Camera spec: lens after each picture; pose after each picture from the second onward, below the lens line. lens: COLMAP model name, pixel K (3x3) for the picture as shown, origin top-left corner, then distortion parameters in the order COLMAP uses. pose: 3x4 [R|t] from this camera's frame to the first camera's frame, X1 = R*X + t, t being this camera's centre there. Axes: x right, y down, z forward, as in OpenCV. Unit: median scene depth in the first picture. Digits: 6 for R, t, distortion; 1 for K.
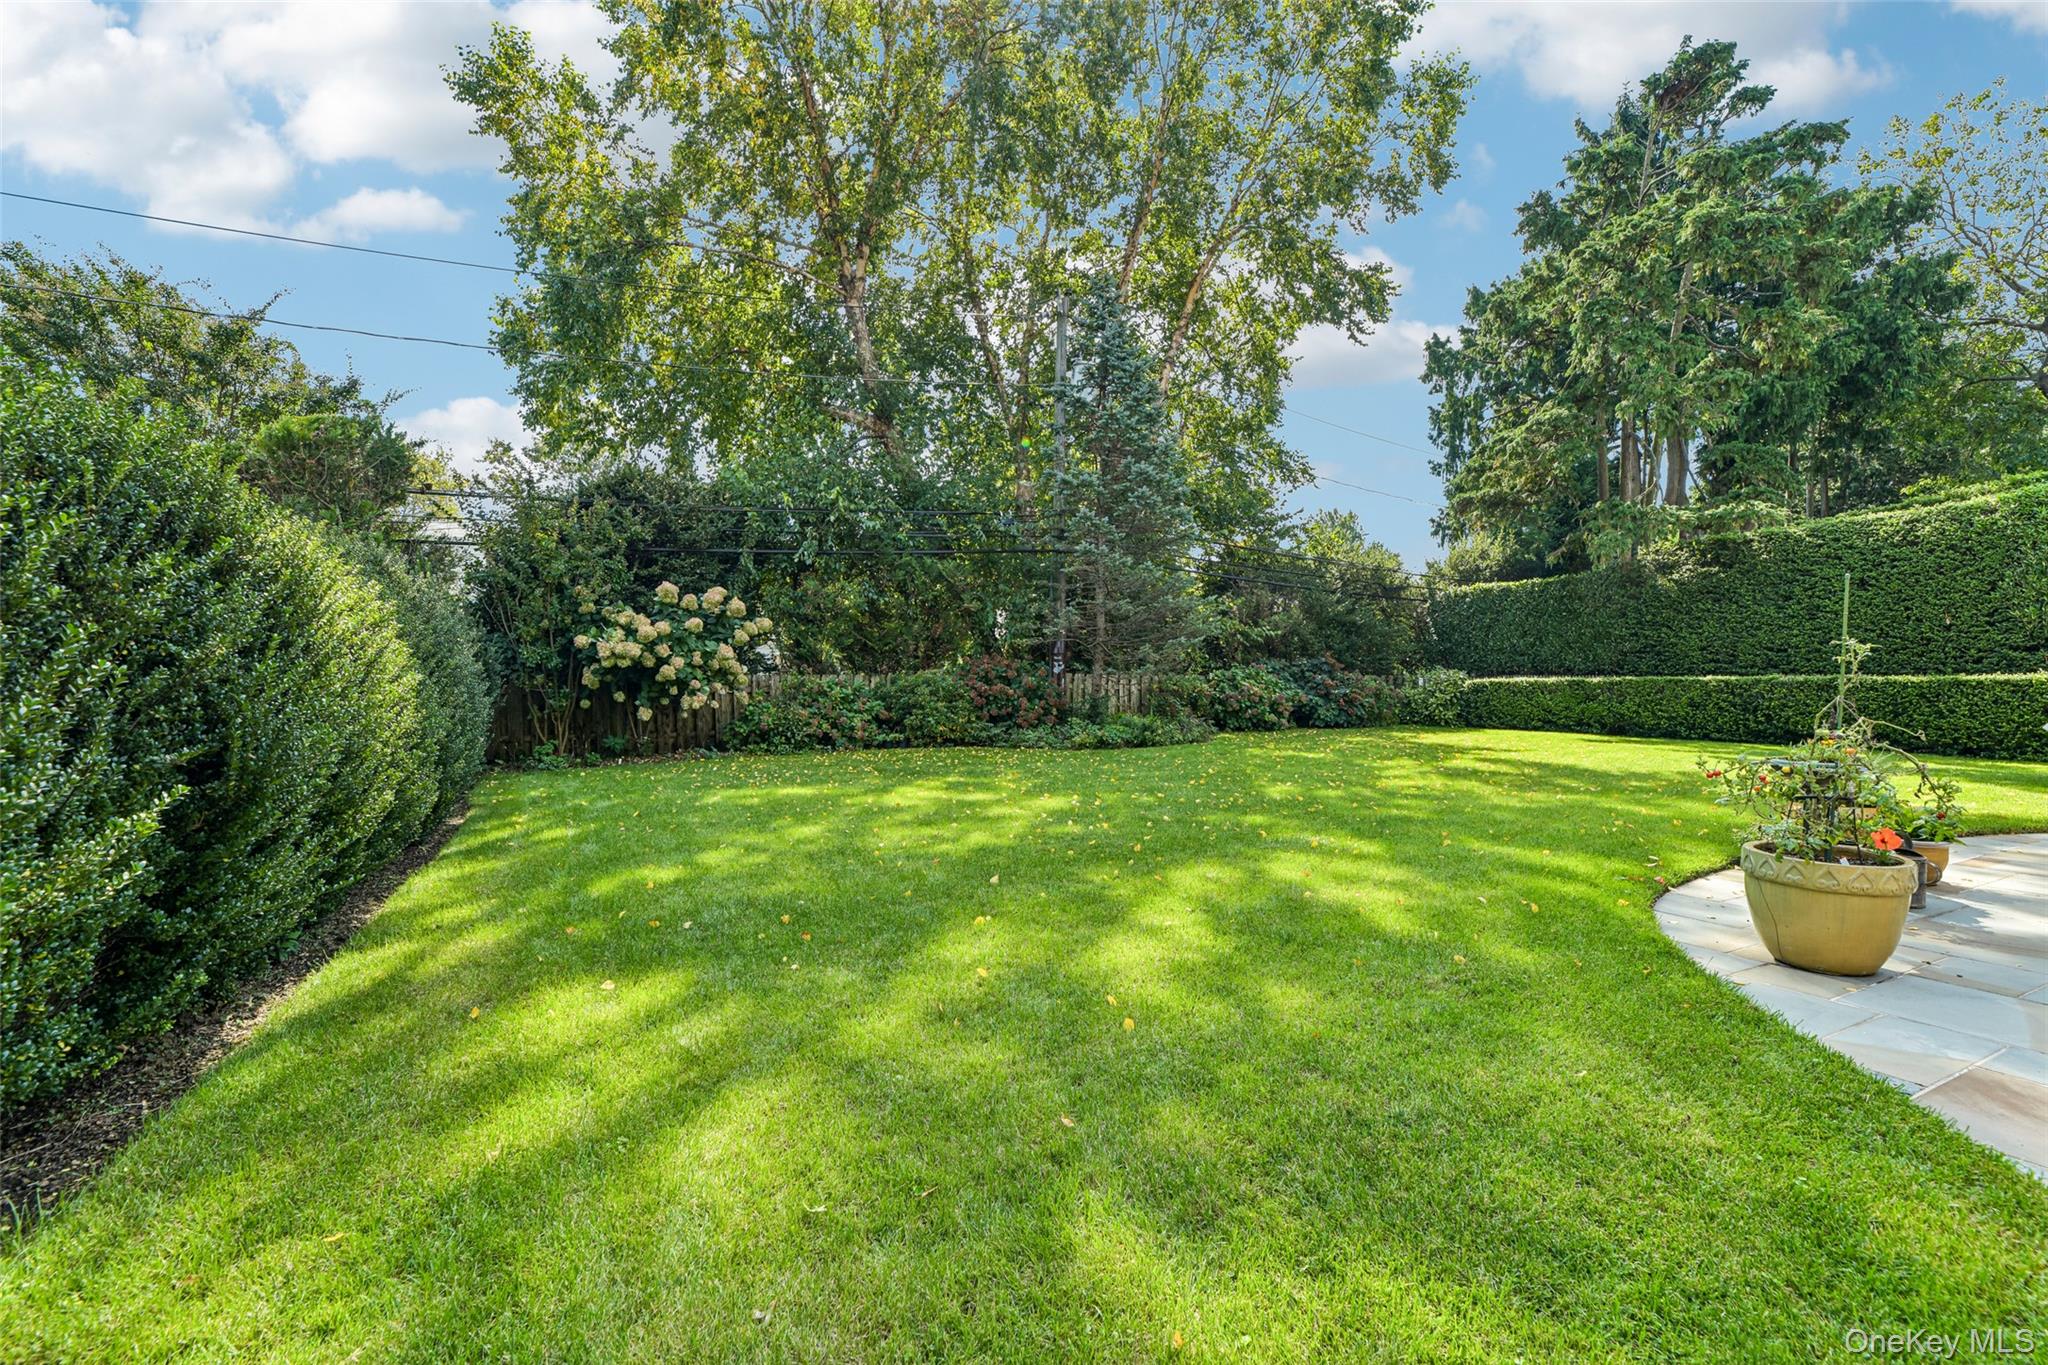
lens RADIAL K [[933.7, 0, 1016.8], [0, 933.7, 689.7], [0, 0, 1]] dist [0.007234, -0.003802]
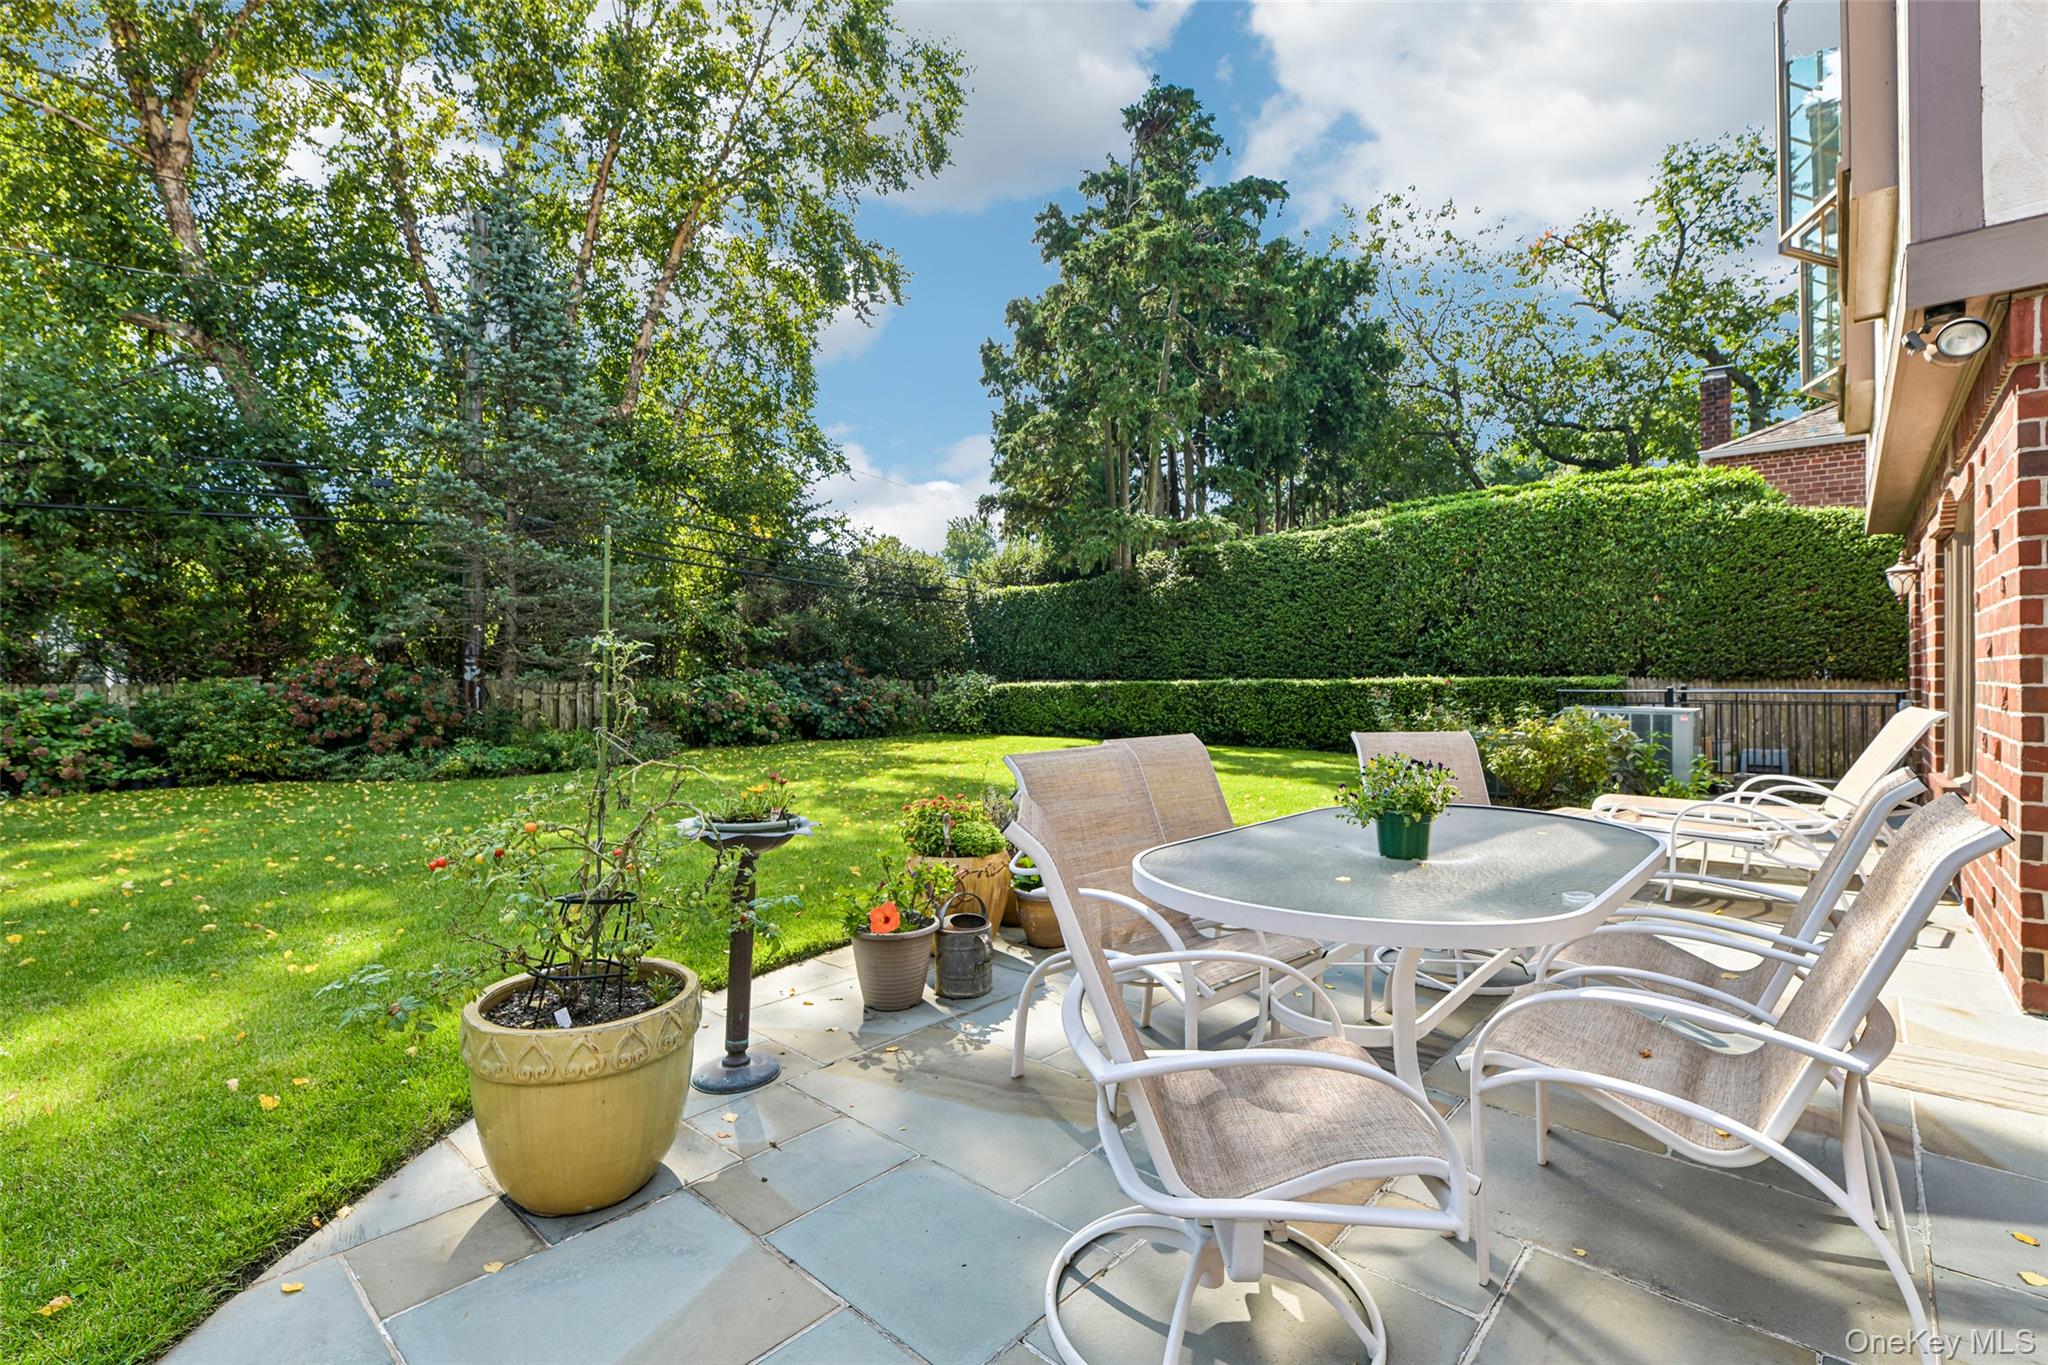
lens RADIAL K [[933.7, 0, 1072.4], [0, 933.7, 654.8], [0, 0, 1]] dist [0.007234, -0.003802]
pose [[0.928314, 0.005389, 0.371758, 0.211679], [0.009843, 0.999188, -0.039062, -0.003210], [-0.371667, 0.039921, 0.927508, 0.073610]]
